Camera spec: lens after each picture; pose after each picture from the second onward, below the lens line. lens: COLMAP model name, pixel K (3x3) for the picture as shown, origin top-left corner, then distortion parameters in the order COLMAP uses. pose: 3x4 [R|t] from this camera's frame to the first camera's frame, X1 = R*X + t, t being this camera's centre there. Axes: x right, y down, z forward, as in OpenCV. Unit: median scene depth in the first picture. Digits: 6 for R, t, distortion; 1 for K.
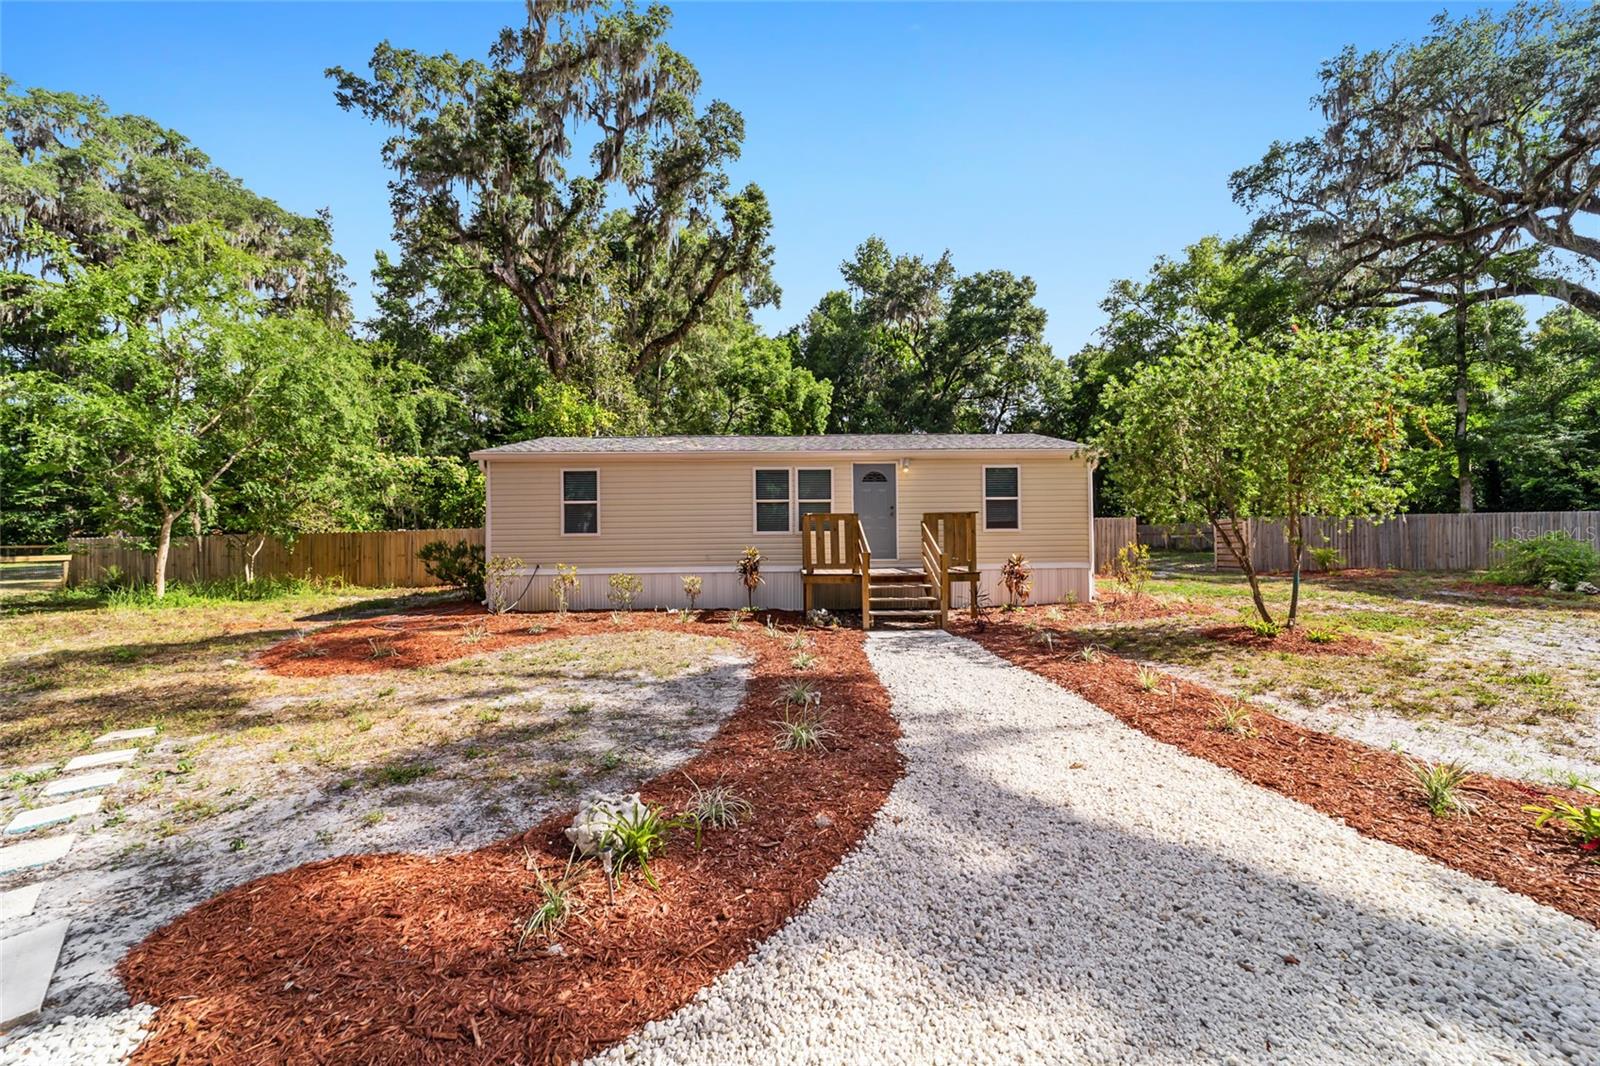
lens RADIAL K [[606.0, 0, 800.1], [0, 606.0, 521.3], [0, 0, 1]] dist [-0.016820, 0.006250]
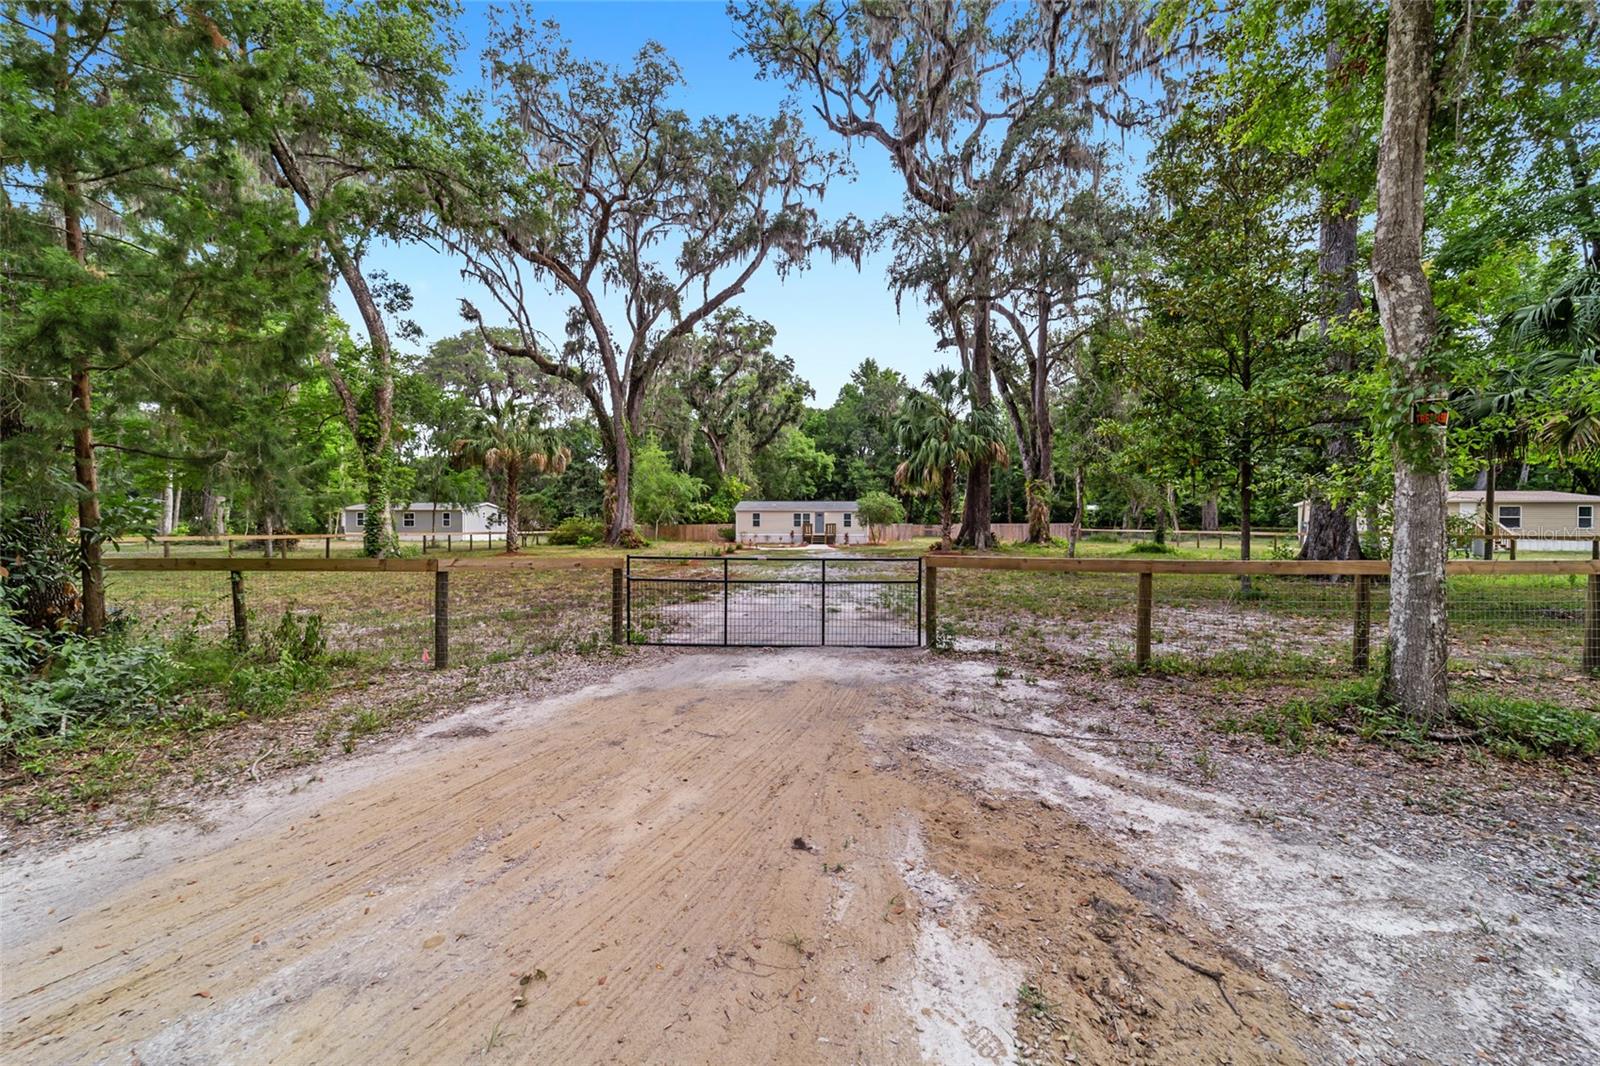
lens RADIAL K [[606.0, 0, 794.6], [0, 606.0, 536.9], [0, 0, 1]] dist [-0.016820, 0.006250]
pose [[0.995314, 0.016908, -0.095205, 0.142713], [-0.013089, 0.999090, 0.040593, -0.035427], [0.095804, -0.039157, 0.994630, -1.369598]]
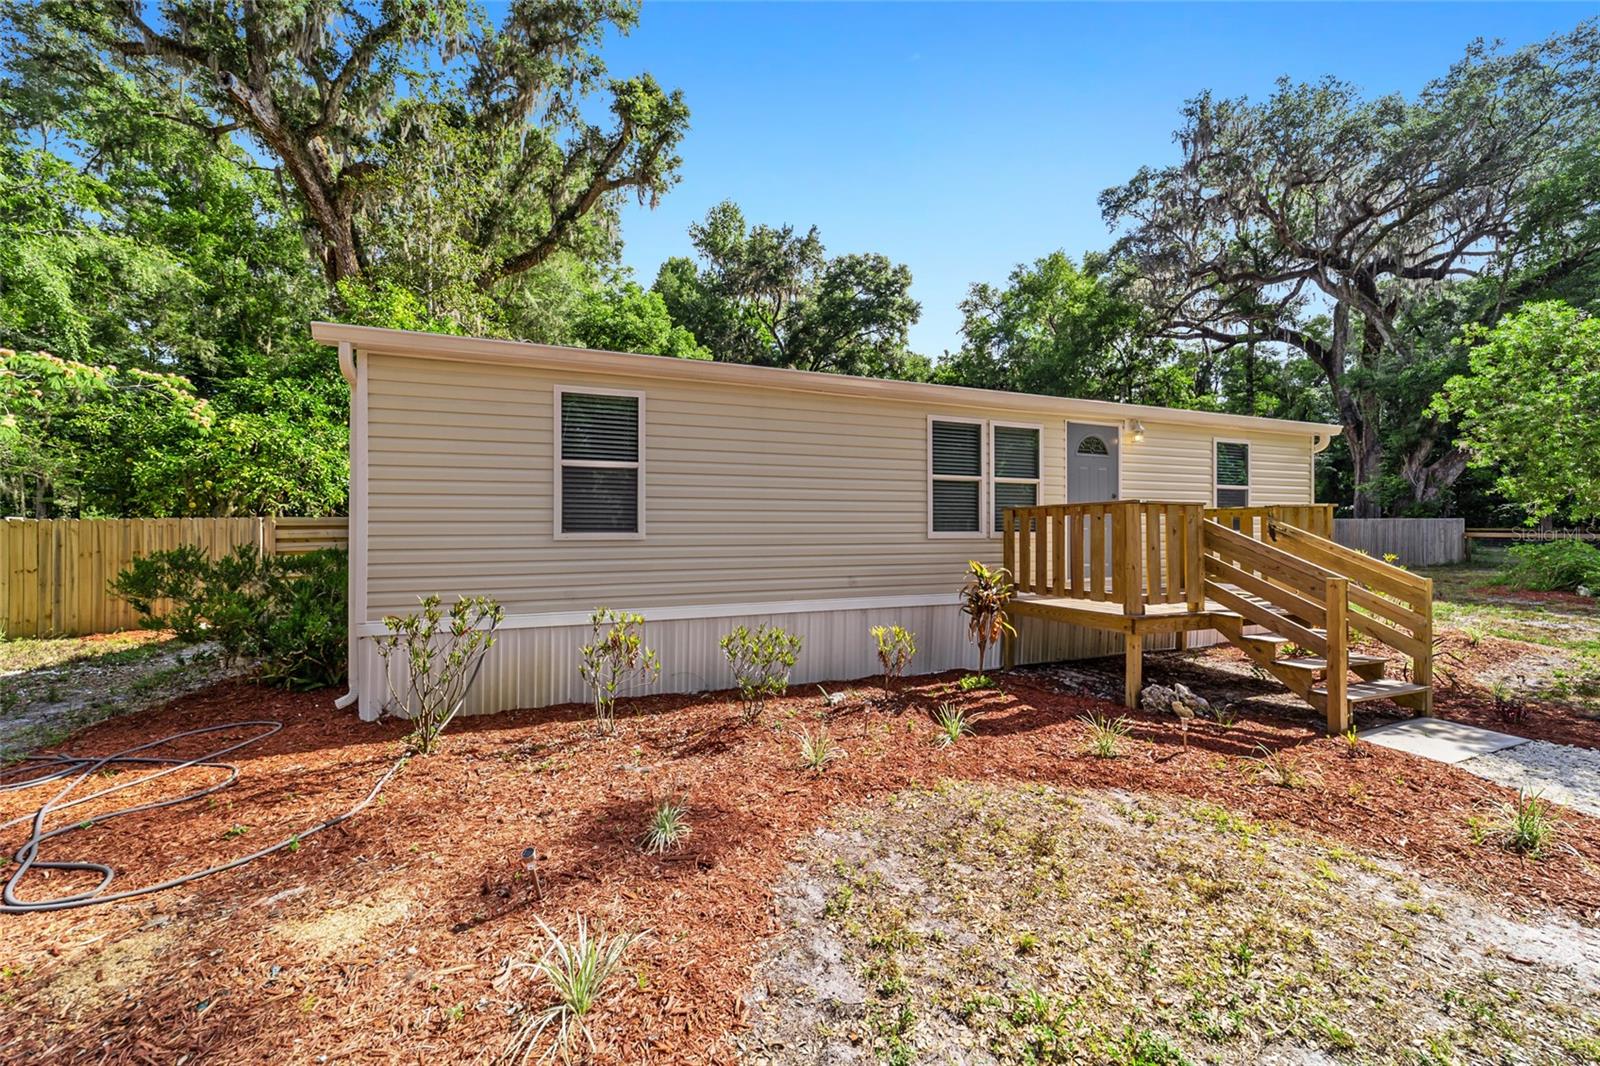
lens RADIAL K [[606.0, 0, 792.3], [0, 606.0, 520.2], [0, 0, 1]] dist [-0.016820, 0.006250]
pose [[0.941979, 0.014634, 0.335352, -0.143300], [-0.016406, 0.999862, 0.002453, 0.002641], [-0.335270, -0.007812, 0.942090, 0.198661]]
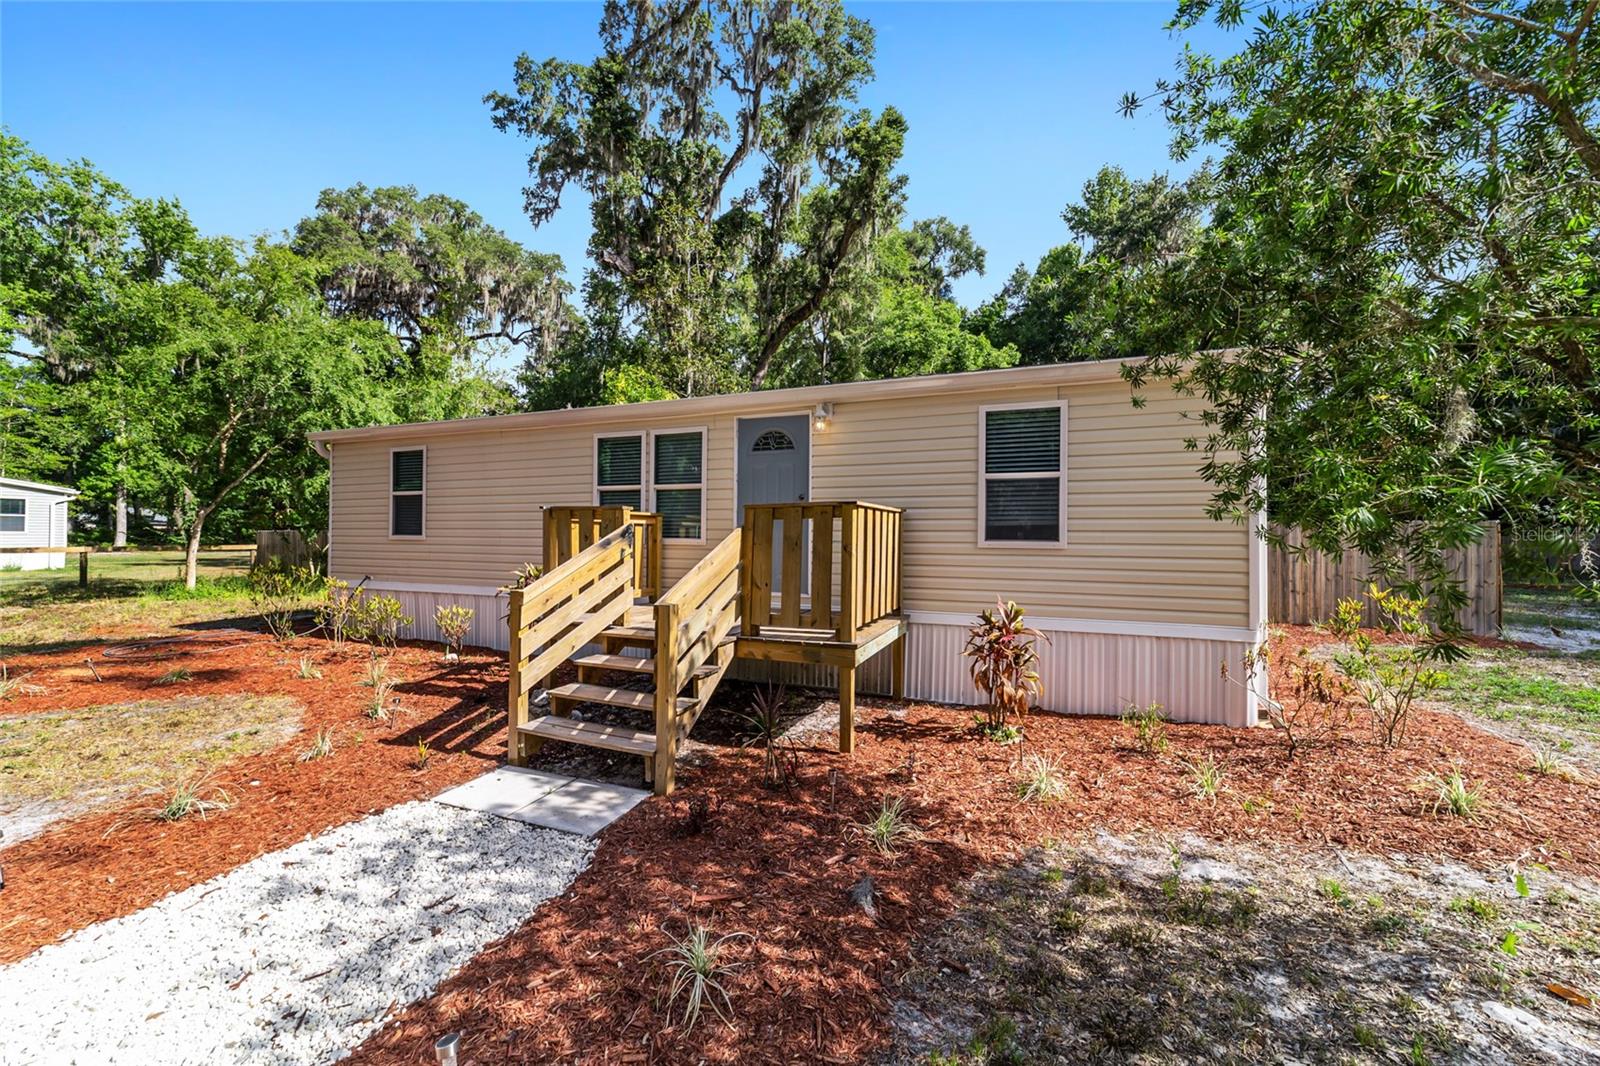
lens RADIAL K [[606.0, 0, 808.9], [0, 606.0, 525.8], [0, 0, 1]] dist [-0.016820, 0.006250]
pose [[0.917174, 0.010851, -0.398340, 0.141511], [-0.008702, 0.999936, 0.007202, -0.000539], [0.398393, -0.003140, 0.917209, 0.197355]]
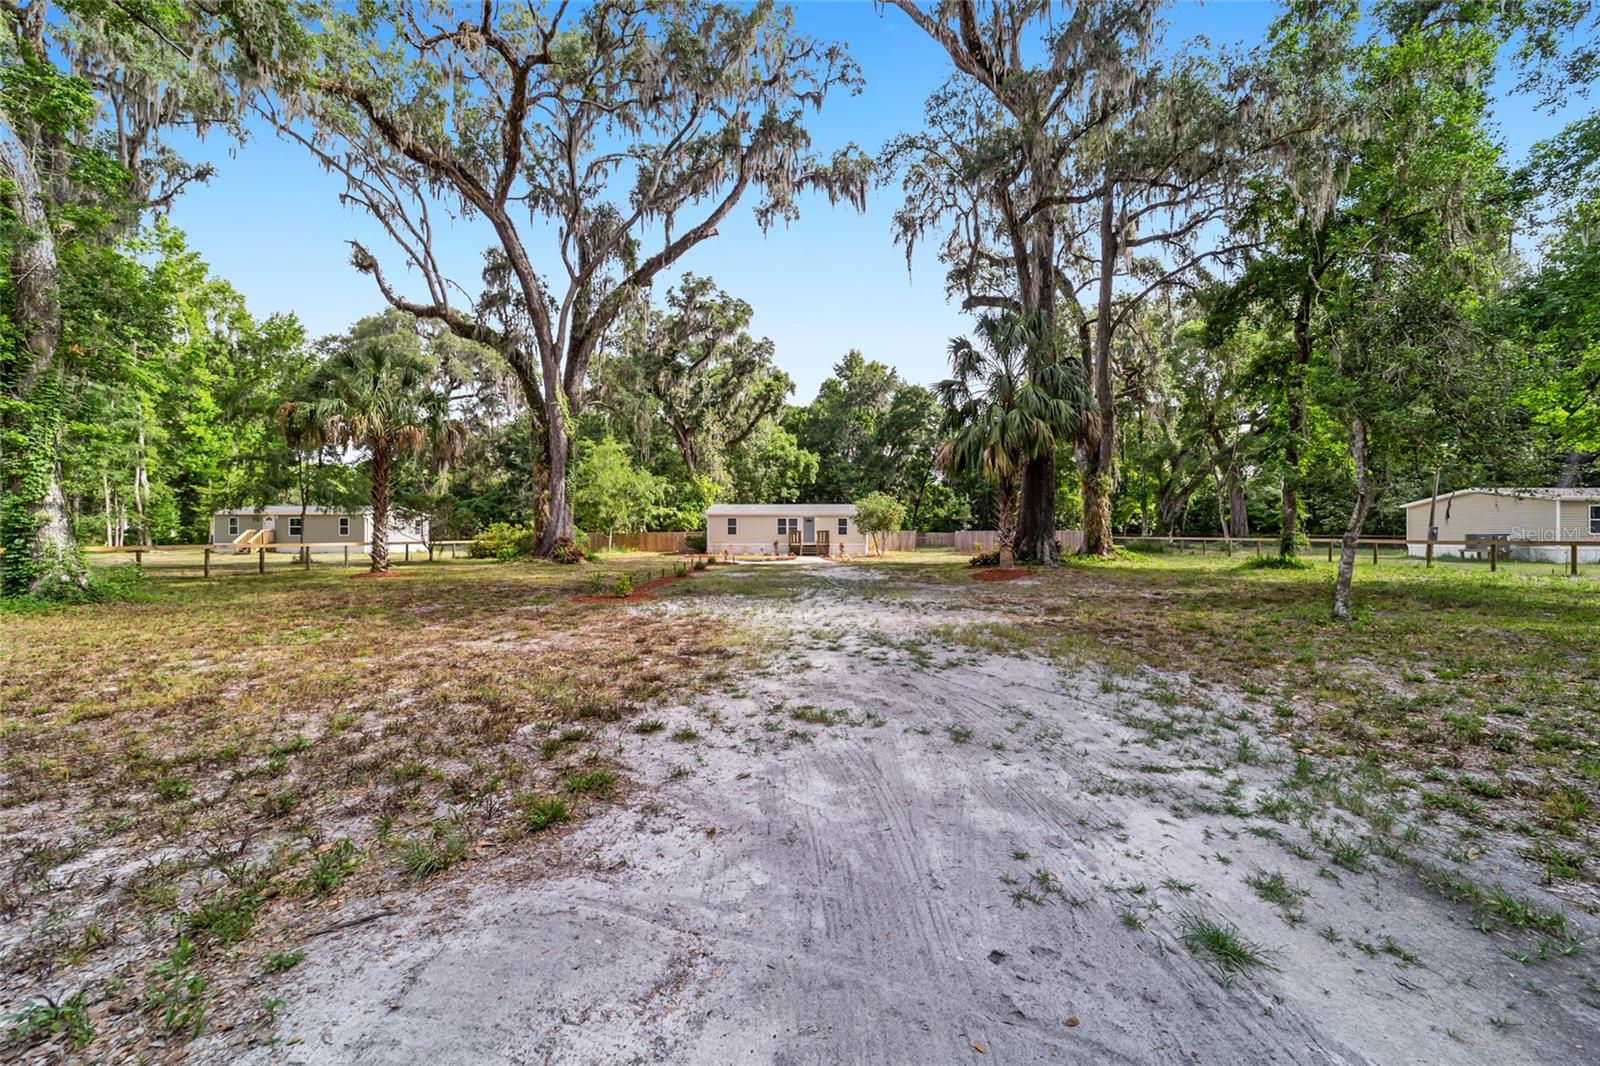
lens RADIAL K [[606.0, 0, 793.6], [0, 606.0, 539.3], [0, 0, 1]] dist [-0.016820, 0.006250]
pose [[0.998727, 0.013450, -0.048617, 0.081781], [-0.012013, 0.999486, 0.029737, -0.025851], [0.048992, -0.029115, 0.998375, -1.067037]]
